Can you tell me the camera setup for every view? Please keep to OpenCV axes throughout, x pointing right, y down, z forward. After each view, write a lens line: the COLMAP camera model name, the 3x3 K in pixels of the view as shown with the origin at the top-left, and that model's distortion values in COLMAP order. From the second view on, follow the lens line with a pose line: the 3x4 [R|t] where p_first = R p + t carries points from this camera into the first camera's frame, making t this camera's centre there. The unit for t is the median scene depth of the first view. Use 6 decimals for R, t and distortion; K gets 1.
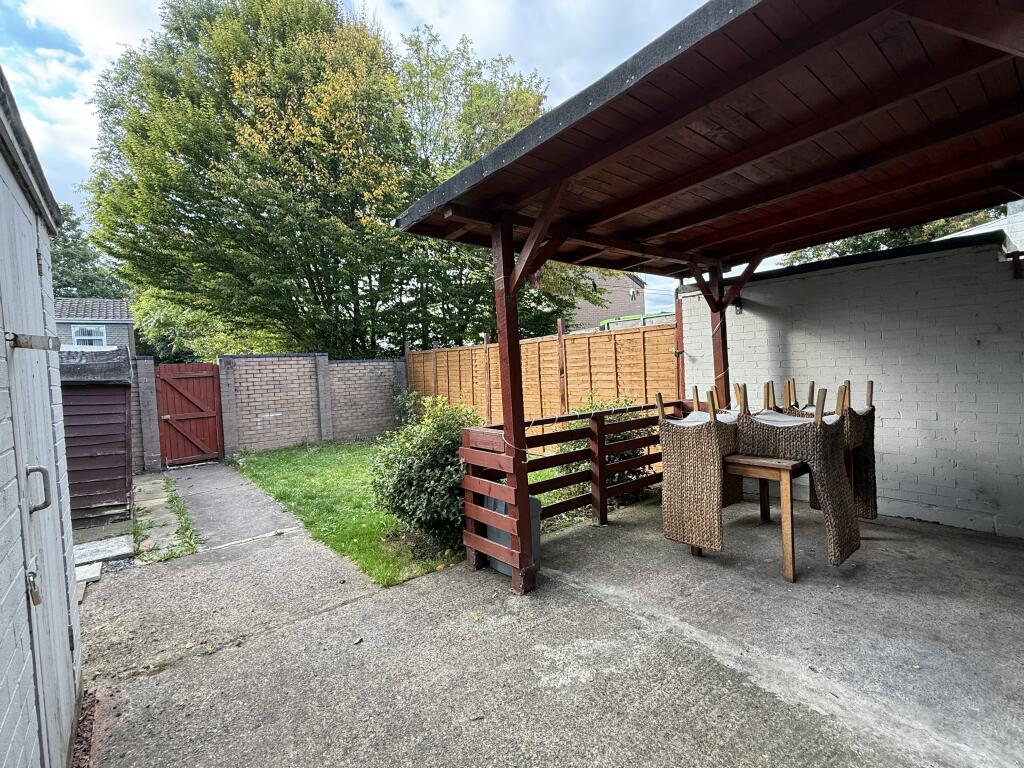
lens RADIAL K [[473.7, 0, 511.3], [0, 473.7, 384.5], [0, 0, 1]] dist [0.001618, -0.000618]
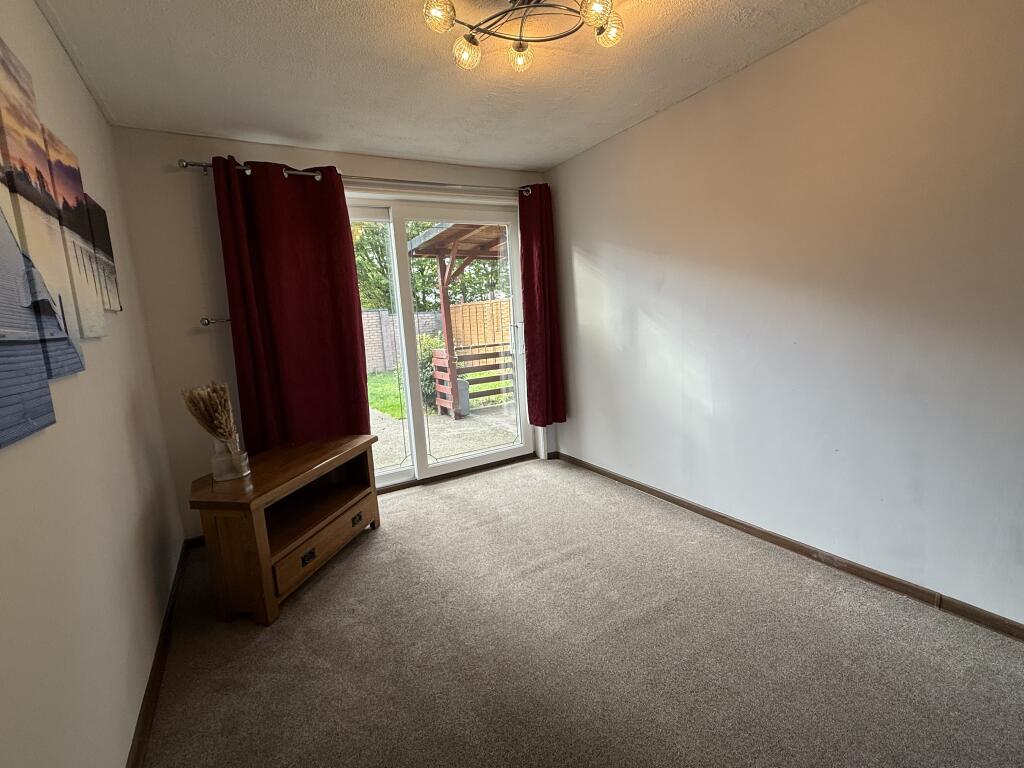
lens RADIAL K [[473.7, 0, 512.5], [0, 473.7, 386.1], [0, 0, 1]] dist [0.001618, -0.000618]
pose [[0.988075, -0.003382, -0.153935, 0.222996], [0.021420, 0.993057, 0.115670, 0.007278], [0.152475, -0.117588, 0.981287, -0.405373]]
